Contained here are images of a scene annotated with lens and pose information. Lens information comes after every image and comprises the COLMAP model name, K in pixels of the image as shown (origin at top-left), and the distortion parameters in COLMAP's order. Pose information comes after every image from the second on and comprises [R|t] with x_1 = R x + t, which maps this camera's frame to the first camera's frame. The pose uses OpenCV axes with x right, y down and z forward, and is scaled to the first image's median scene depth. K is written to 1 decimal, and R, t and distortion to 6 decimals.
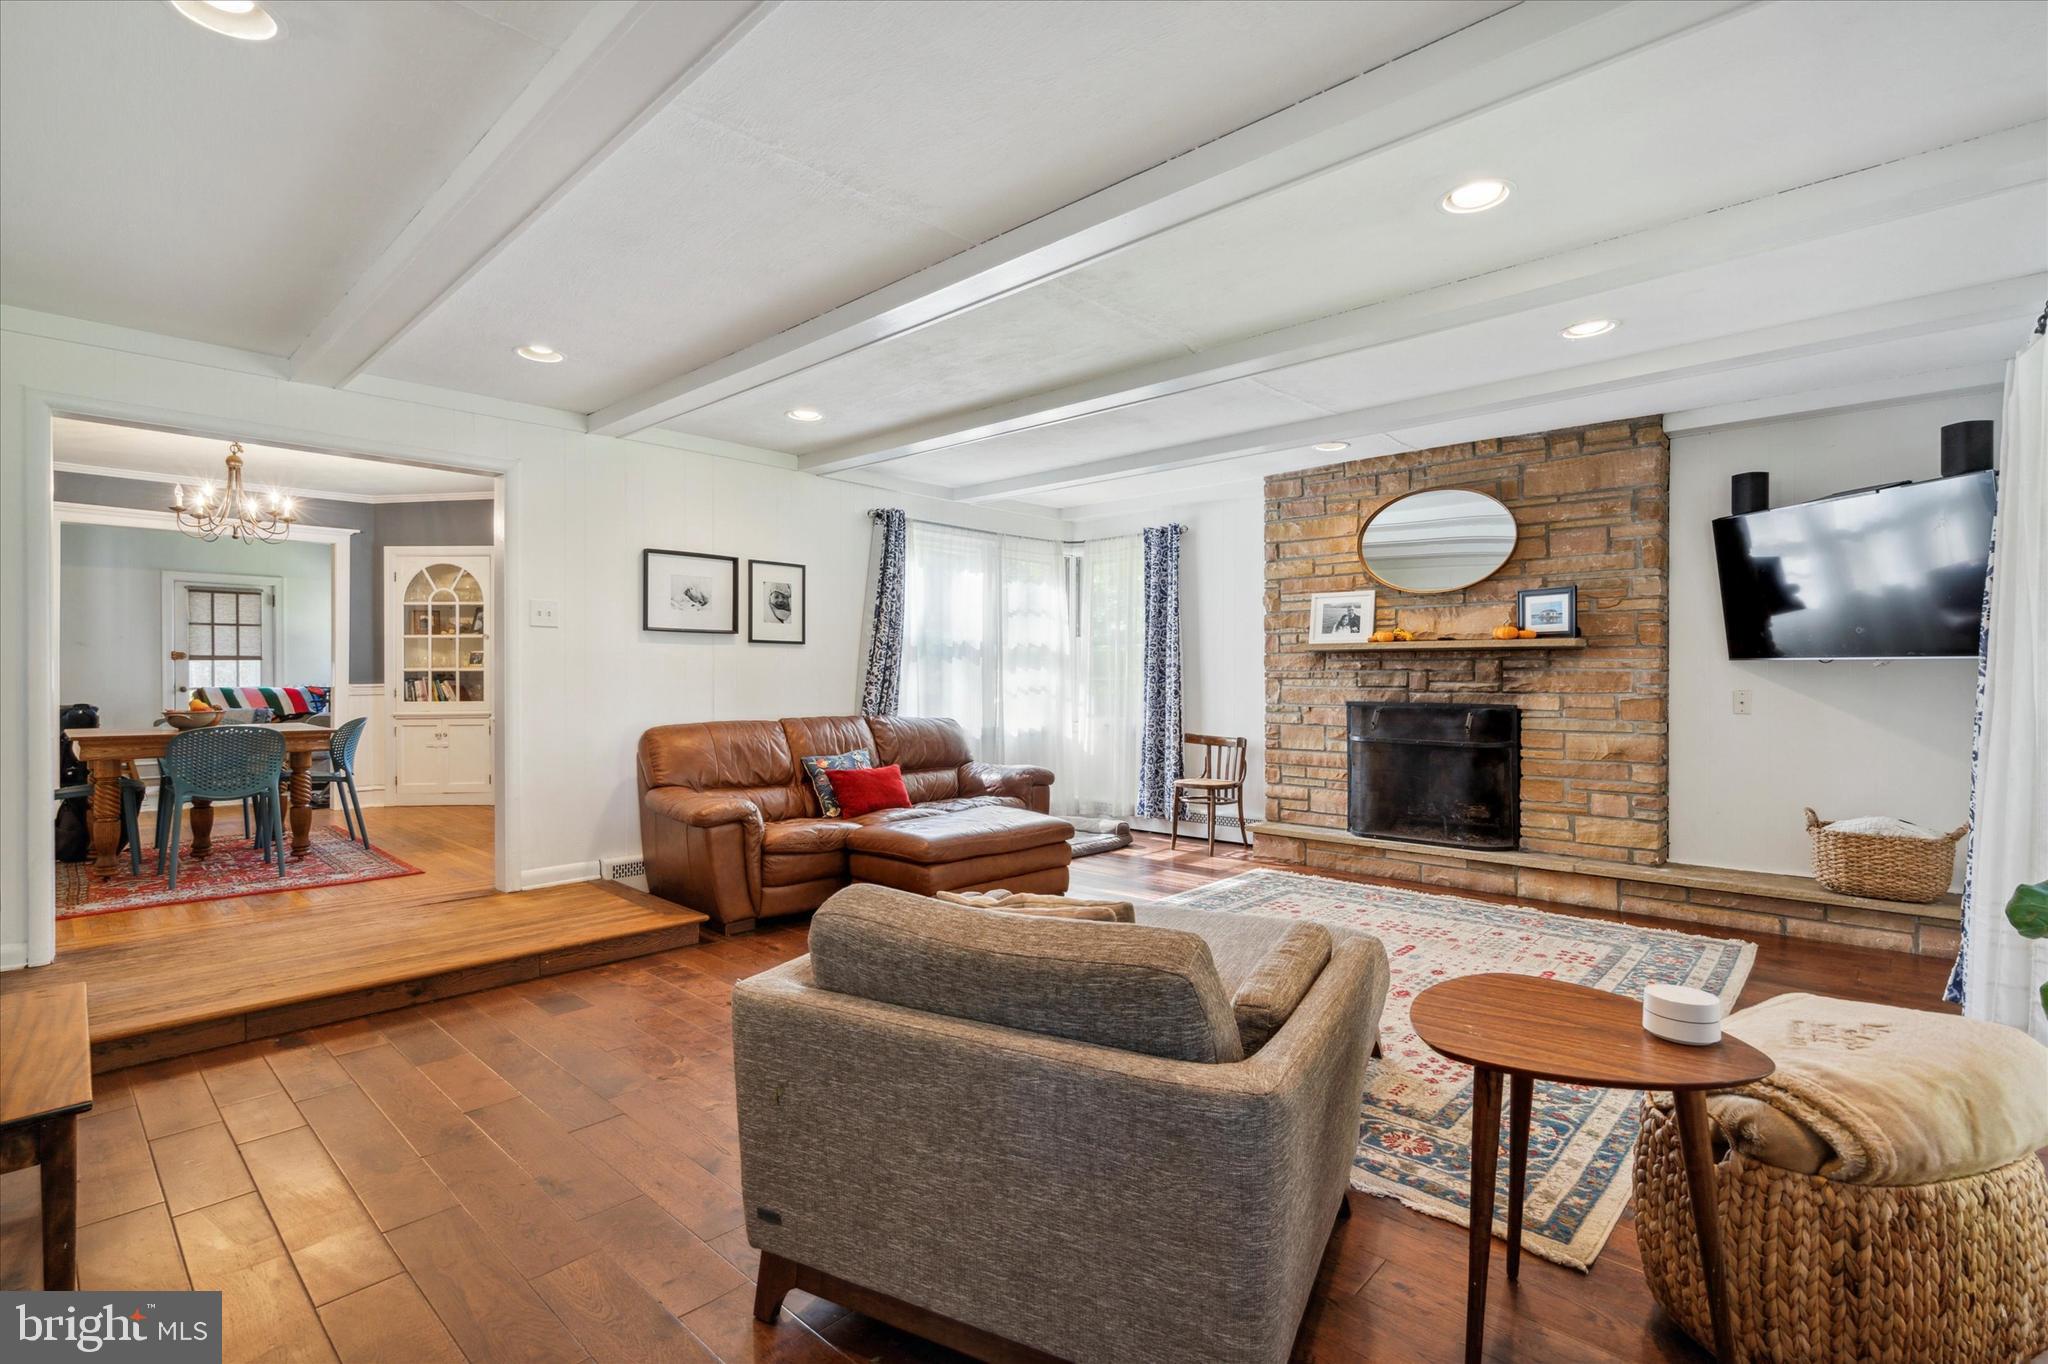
lens RADIAL K [[955.0, 0, 1015.9], [0, 955.0, 677.9], [0, 0, 1]] dist [-0.004514, -0.000280]
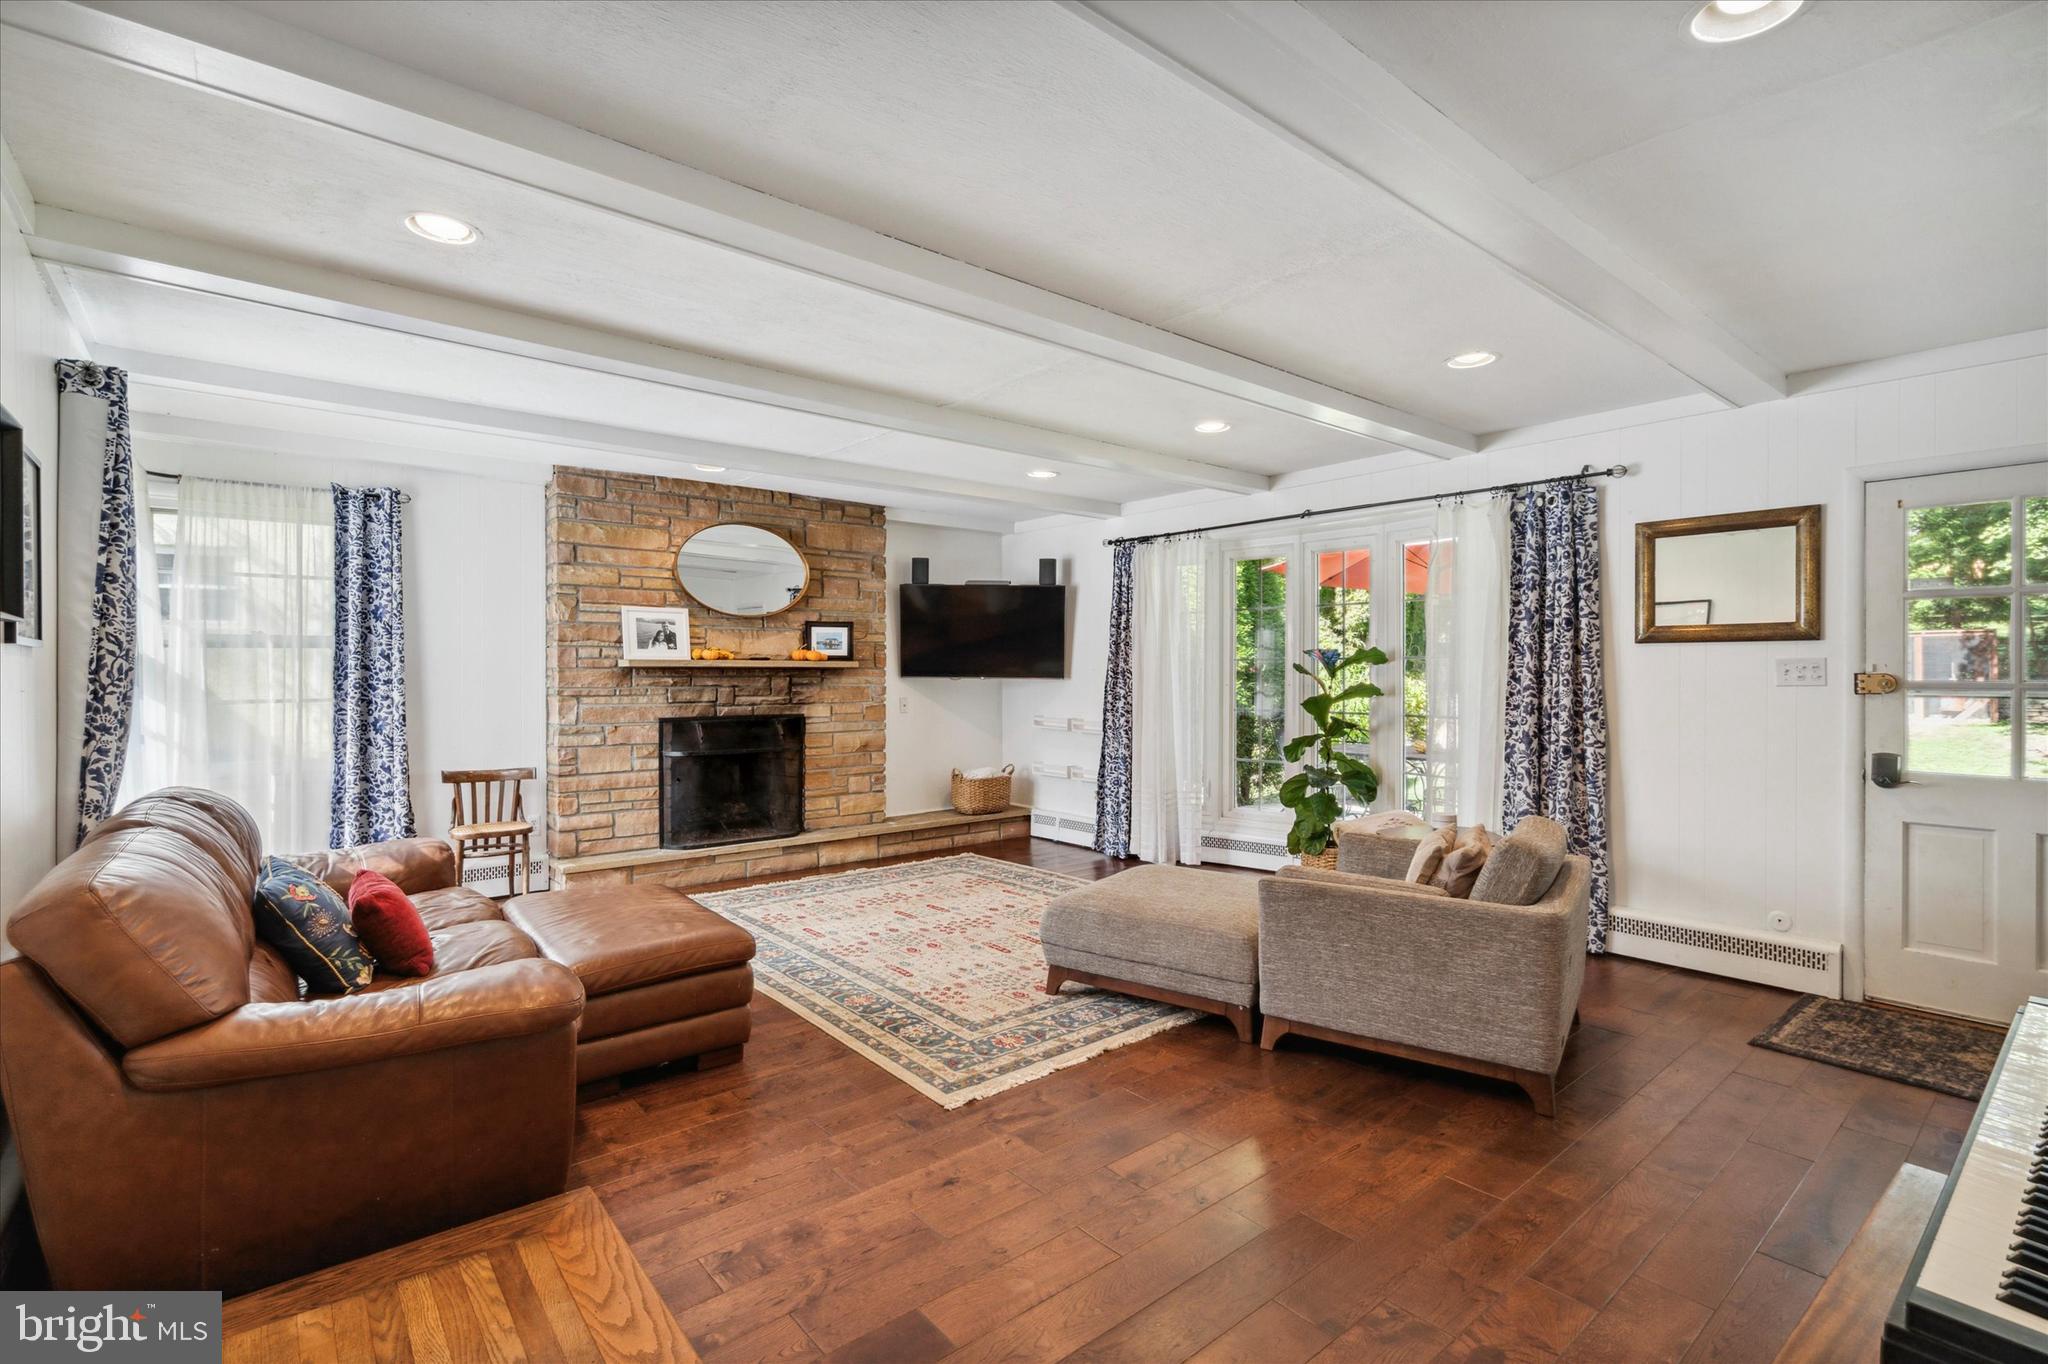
lens RADIAL K [[944.5, 0, 1016.6], [0, 944.5, 673.7], [0, 0, 1]] dist [-0.002888, -0.000154]
pose [[0.126958, -0.002863, 0.991904, -0.612131], [0.003512, 0.999991, 0.002437, -0.023877], [-0.991902, 0.003174, 0.126967, 0.537361]]
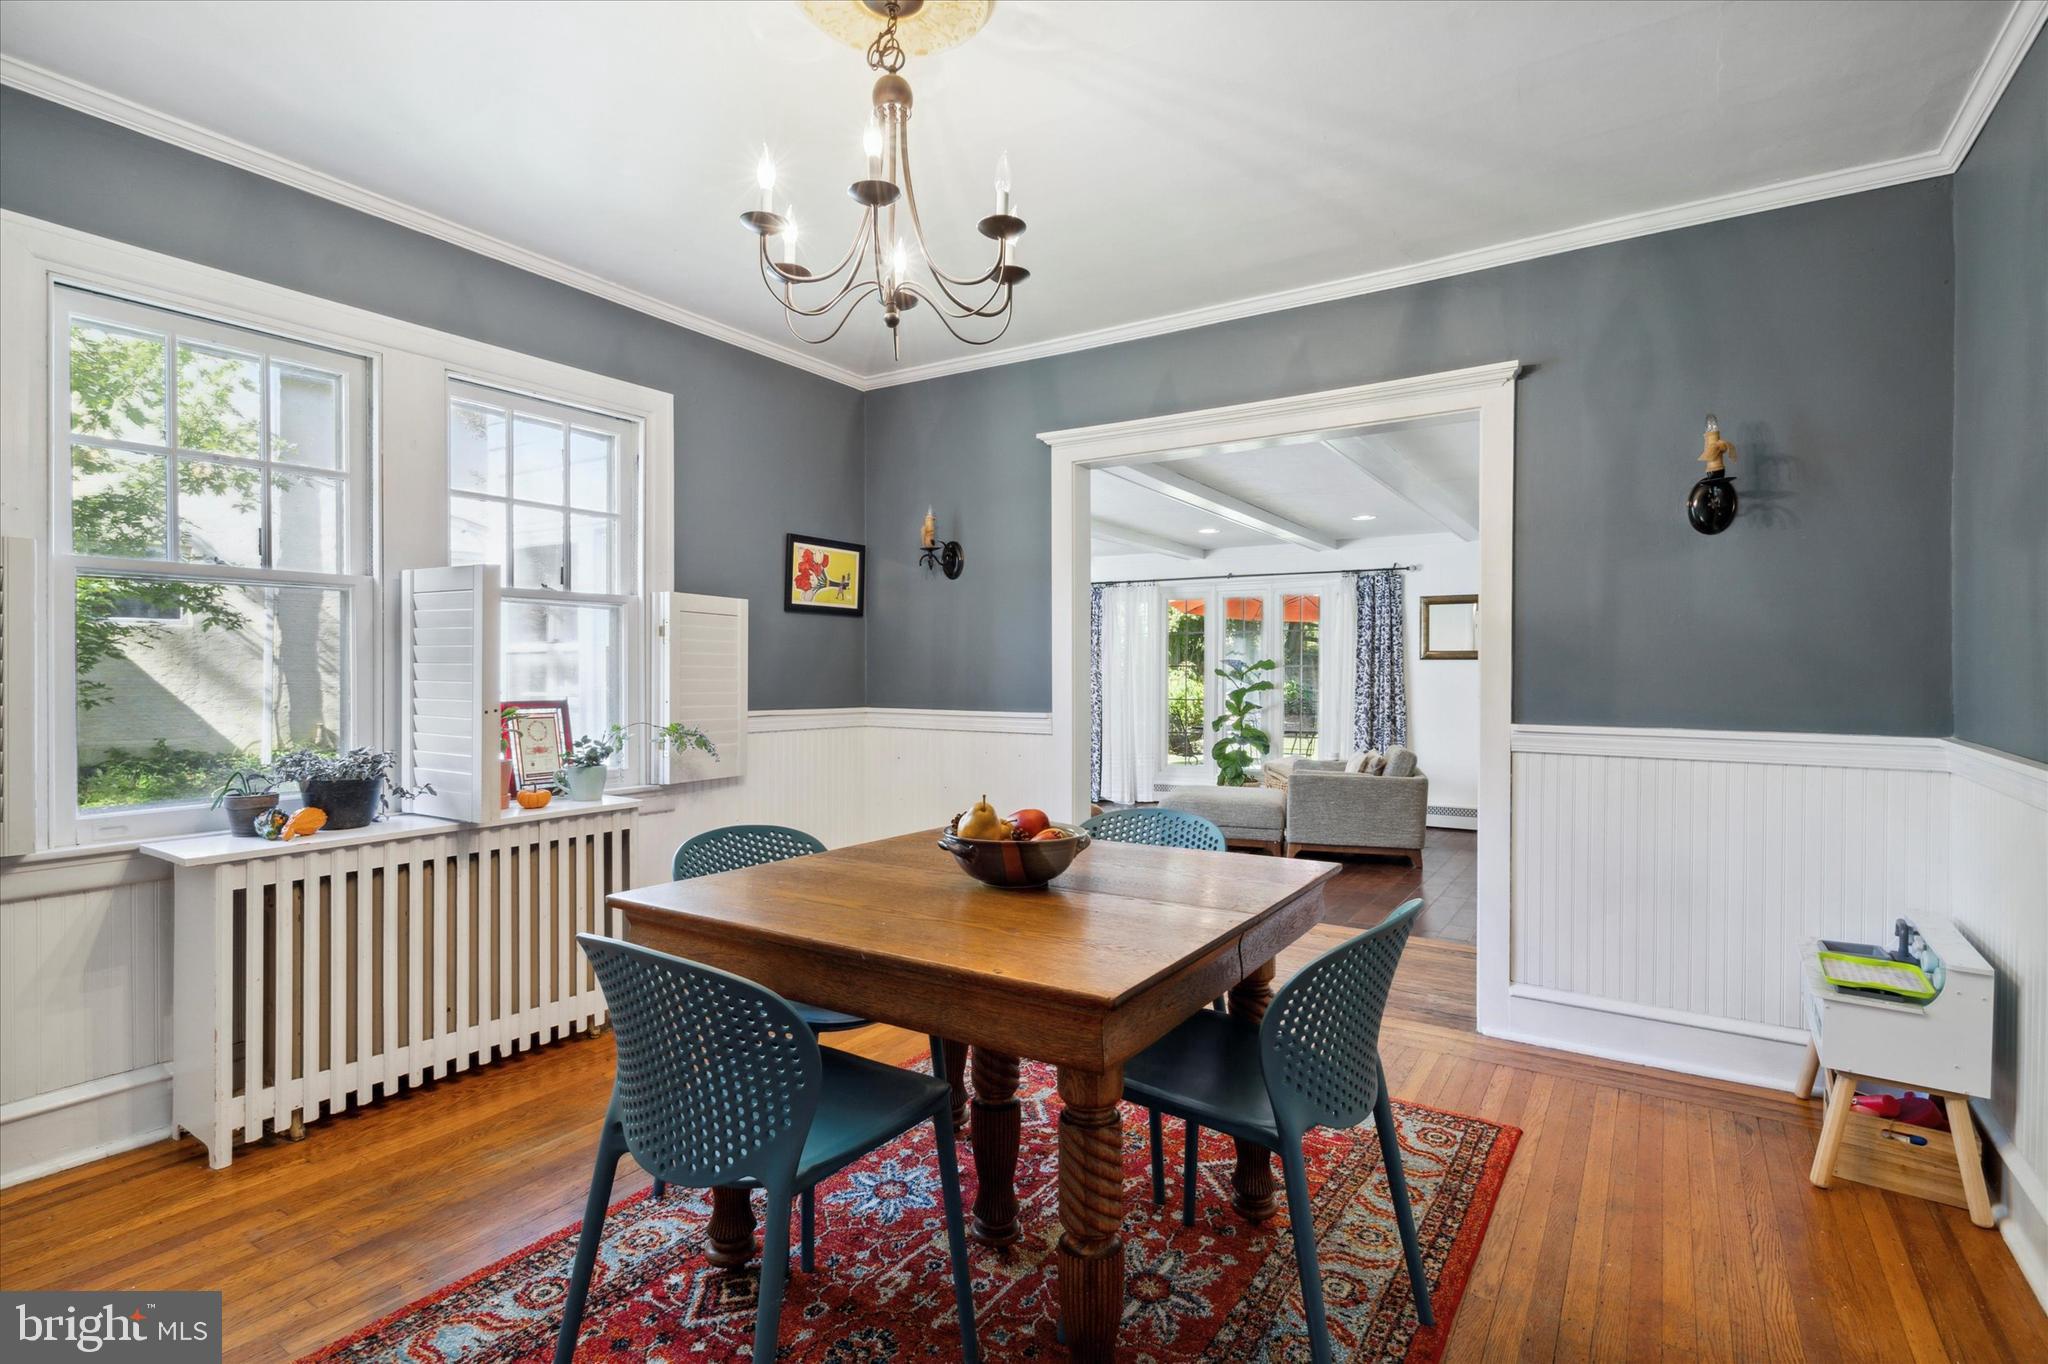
lens RADIAL K [[989.0, 0, 1024.0], [0, 989.0, 682.0], [0, 0, 1]] dist [0.002013, 0.000160]
pose [[-0.182325, -0.009947, 0.983188, -1.172547], [0.000451, 0.999948, 0.010200, -0.026603], [-0.983238, 0.002304, -0.182311, 1.011746]]
